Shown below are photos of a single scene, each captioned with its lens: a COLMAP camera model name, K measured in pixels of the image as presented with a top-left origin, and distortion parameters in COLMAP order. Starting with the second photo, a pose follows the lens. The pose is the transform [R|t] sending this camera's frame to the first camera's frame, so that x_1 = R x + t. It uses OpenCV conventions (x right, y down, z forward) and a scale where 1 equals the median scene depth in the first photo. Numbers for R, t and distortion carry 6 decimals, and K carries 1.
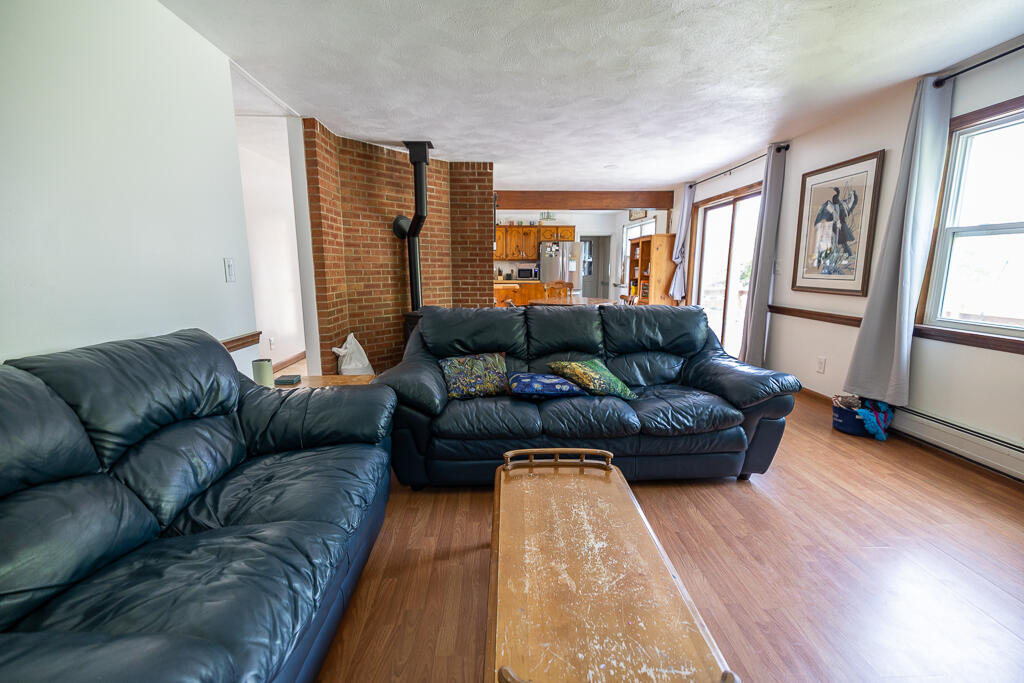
lens RADIAL K [[436.6, 0, 507.7], [0, 436.6, 340.3], [0, 0, 1]] dist [0.000146, 0.000596]
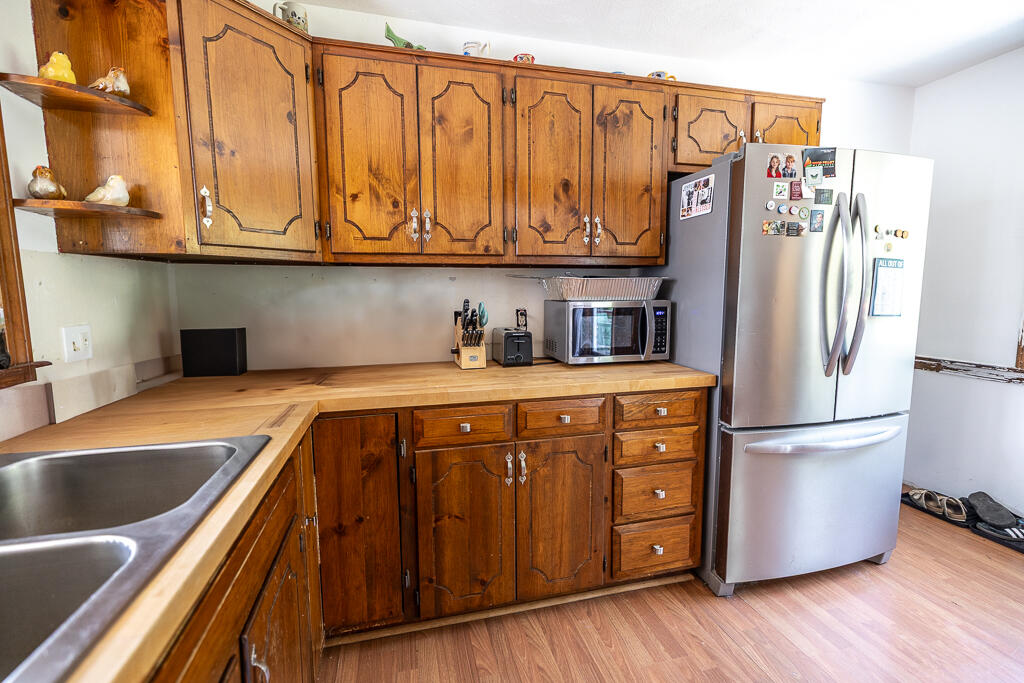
lens RADIAL K [[436.6, 0, 507.5], [0, 436.6, 337.5], [0, 0, 1]] dist [0.000146, 0.000596]
pose [[0.982981, -0.027525, 0.181632, -0.036657], [0.038563, 0.997599, -0.057521, -0.140522], [-0.179613, 0.063546, 0.981683, 0.820779]]
